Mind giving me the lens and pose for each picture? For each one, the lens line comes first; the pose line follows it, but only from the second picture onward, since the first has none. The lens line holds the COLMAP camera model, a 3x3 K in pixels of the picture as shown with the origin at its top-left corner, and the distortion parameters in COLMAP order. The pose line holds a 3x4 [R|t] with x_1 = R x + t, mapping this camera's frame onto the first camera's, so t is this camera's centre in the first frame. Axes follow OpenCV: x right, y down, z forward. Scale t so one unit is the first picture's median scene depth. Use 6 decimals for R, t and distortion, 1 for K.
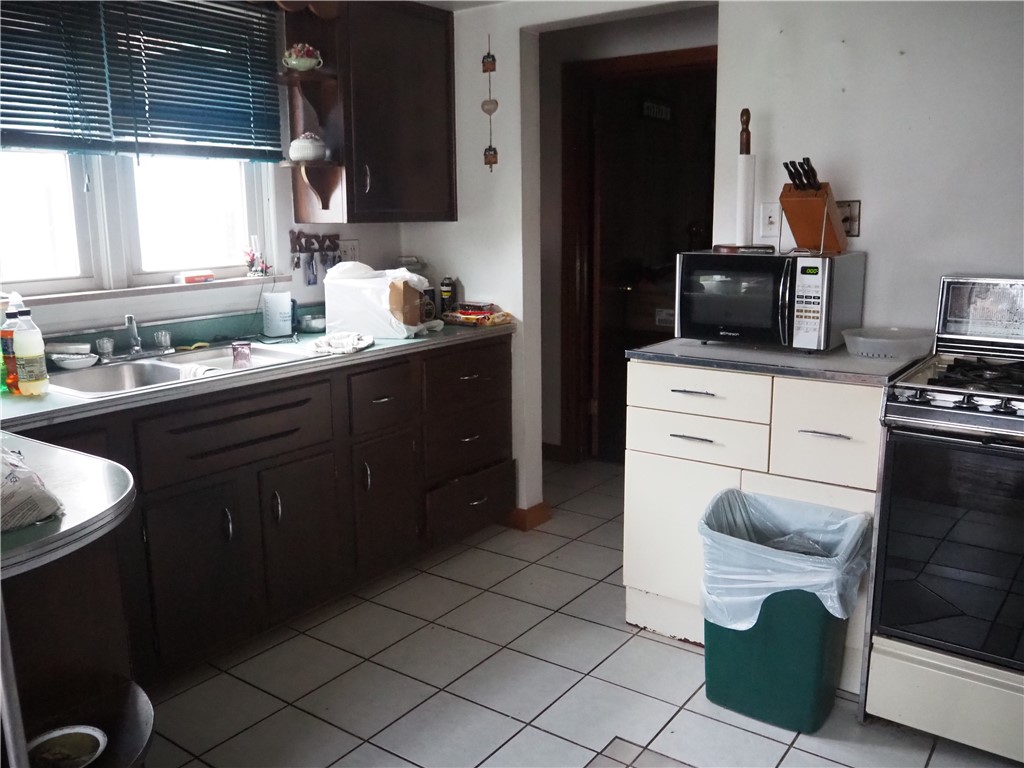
lens RADIAL K [[853.6, 0, 512.0], [0, 853.6, 385.2], [0, 0, 1]] dist [-0.050369, 0.018465]
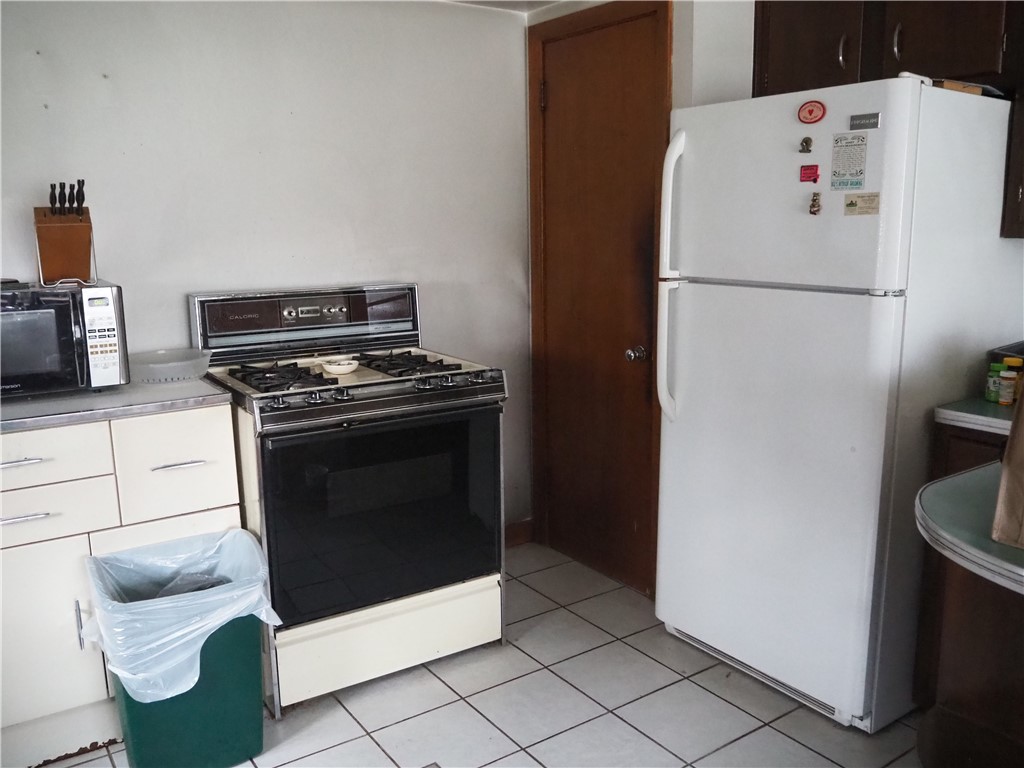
lens RADIAL K [[853.6, 0, 512.5], [0, 853.6, 382.7], [0, 0, 1]] dist [-0.050369, 0.018465]
pose [[0.325332, -0.171474, 0.929923, -0.370396], [0.199793, 0.973684, 0.109646, -0.060391], [-0.924252, 0.150121, 0.351030, 0.276513]]
